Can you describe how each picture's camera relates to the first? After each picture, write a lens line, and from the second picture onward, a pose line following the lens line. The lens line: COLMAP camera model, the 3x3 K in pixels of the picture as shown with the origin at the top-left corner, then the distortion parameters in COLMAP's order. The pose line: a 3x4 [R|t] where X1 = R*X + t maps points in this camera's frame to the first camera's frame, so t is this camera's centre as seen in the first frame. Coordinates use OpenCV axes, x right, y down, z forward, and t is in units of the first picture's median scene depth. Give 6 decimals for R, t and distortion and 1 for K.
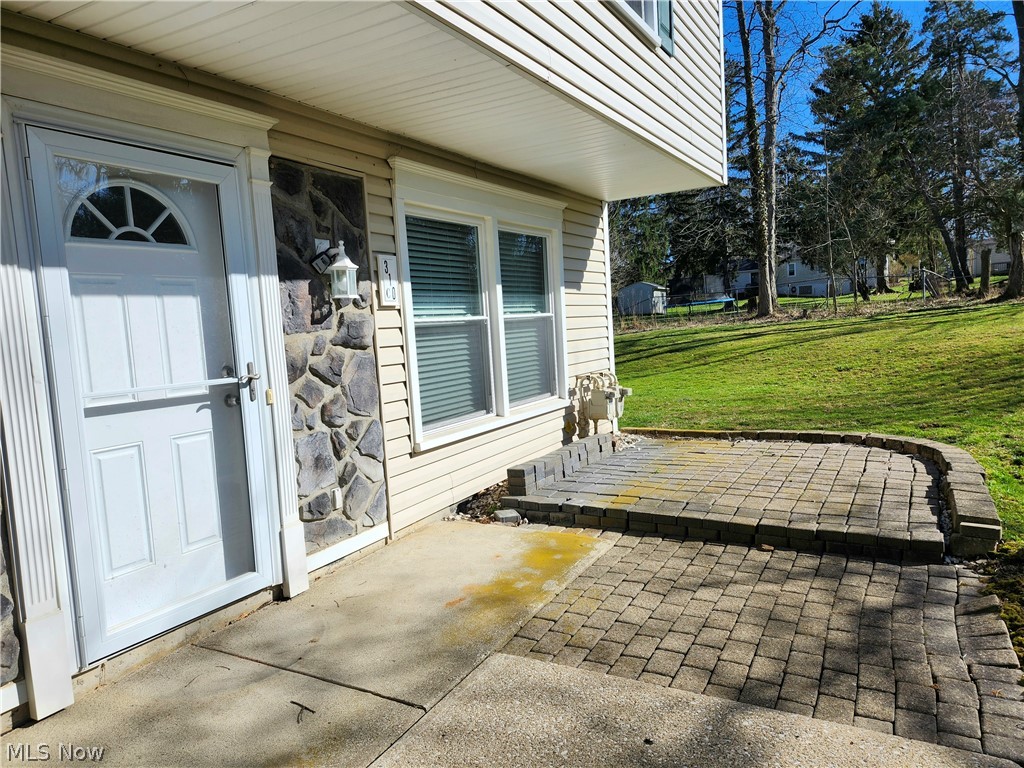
lens RADIAL K [[694.6, 0, 532.6], [0, 694.6, 401.3], [0, 0, 1]] dist [0.063683, -0.078464]
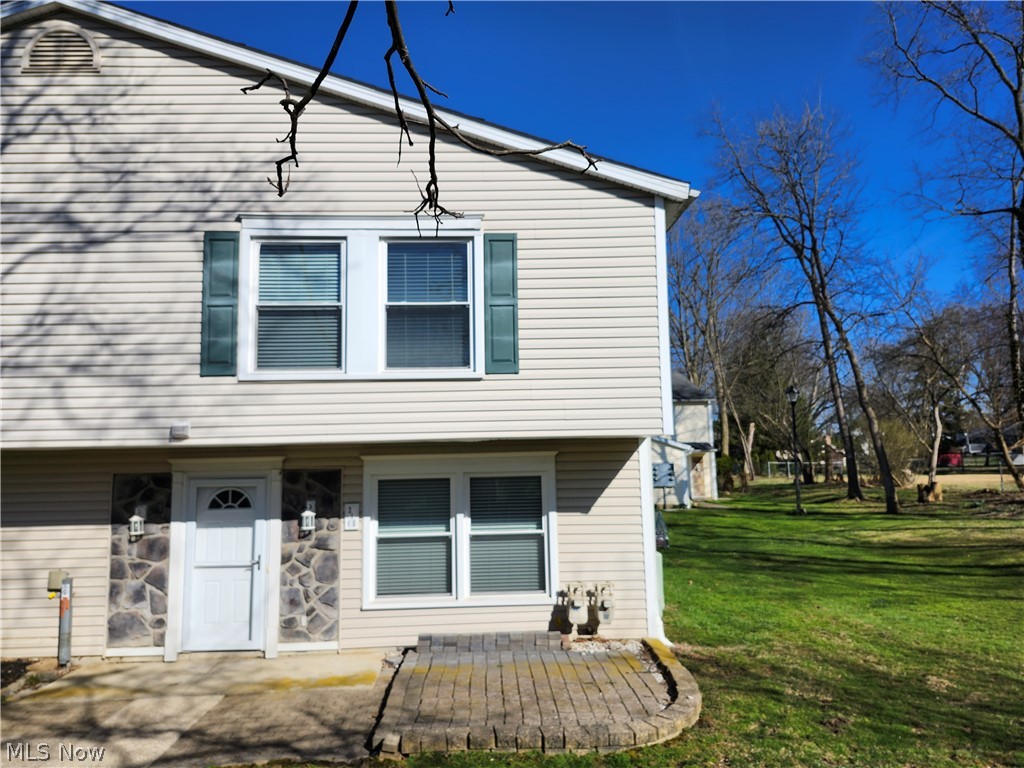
lens RADIAL K [[712.9, 0, 507.4], [0, 712.9, 384.2], [0, 0, 1]] dist [0.060912, -0.090944]
pose [[0.505585, -0.055310, -0.861002, 1.985273], [-0.107200, 0.986183, -0.126300, -0.369008], [0.856091, 0.156154, 0.492670, 0.339741]]
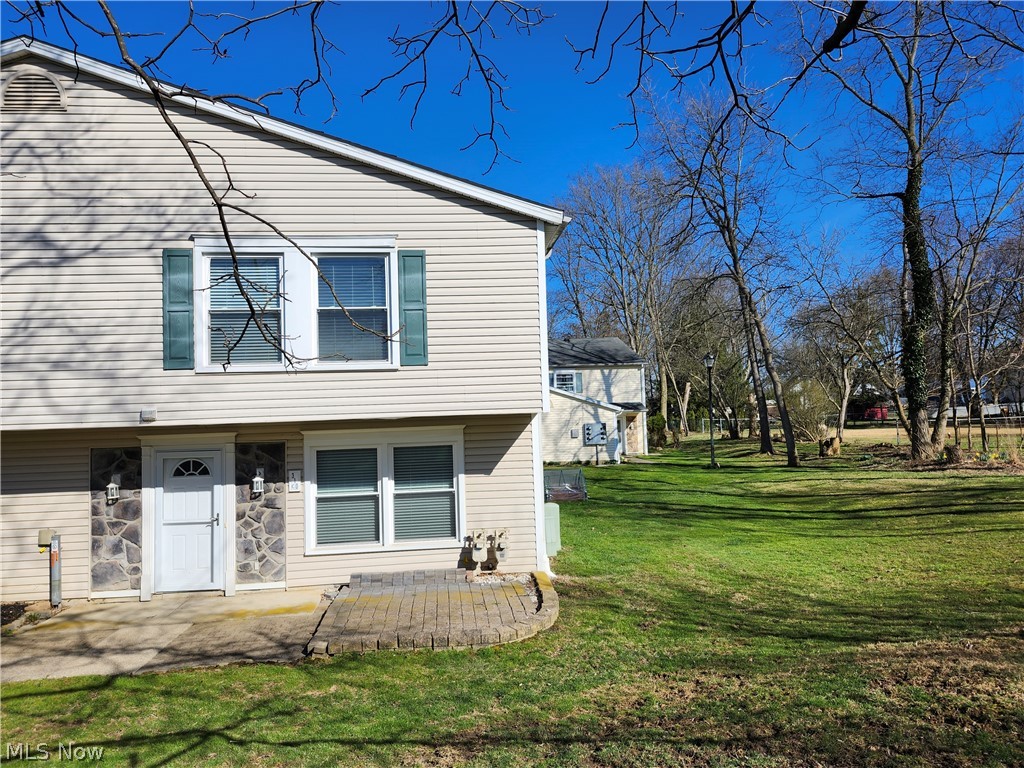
lens RADIAL K [[703.3, 0, 507.2], [0, 703.3, 384.8], [0, 0, 1]] dist [0.078434, -0.113319]
pose [[0.554300, -0.008457, -0.832274, 2.483599], [-0.094133, 0.992896, -0.072782, -0.434069], [0.826977, 0.118687, 0.549566, 0.234078]]
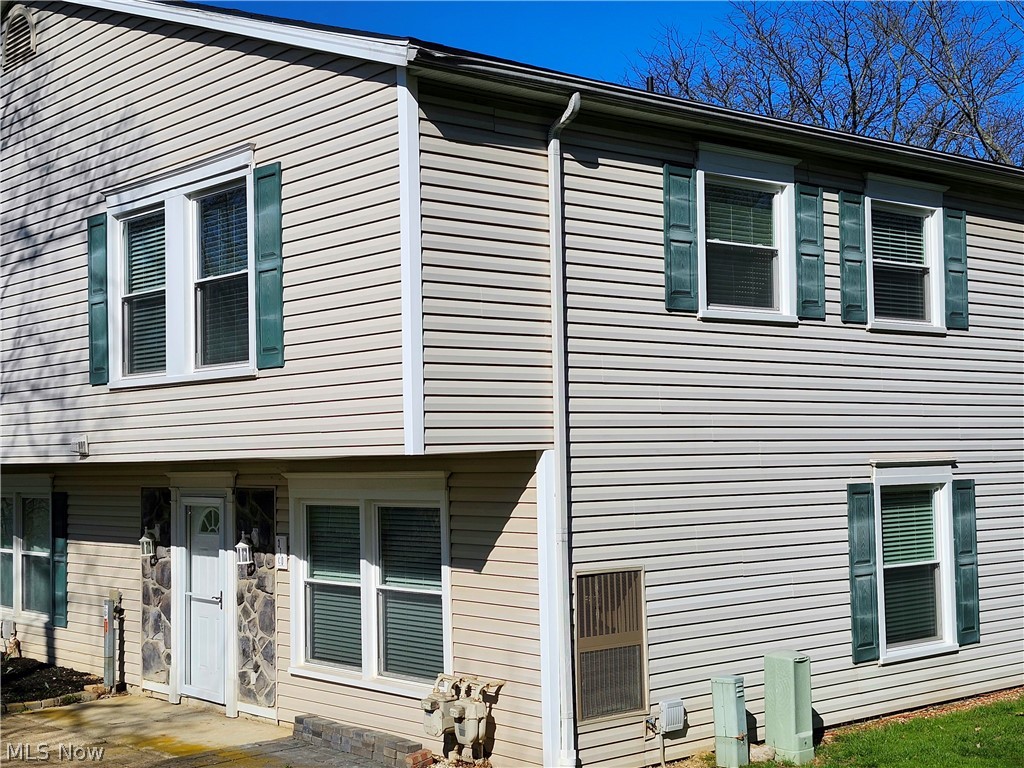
lens RADIAL K [[1413.2, 0, 511.9], [0, 1413.2, 396.8], [0, 0, 1]] dist [0.093441, 0.016196]
pose [[-0.360706, 0.024752, -0.932351, 2.727122], [-0.068906, 0.996209, 0.053106, -0.778128], [0.930131, 0.083400, -0.357633, 2.789547]]
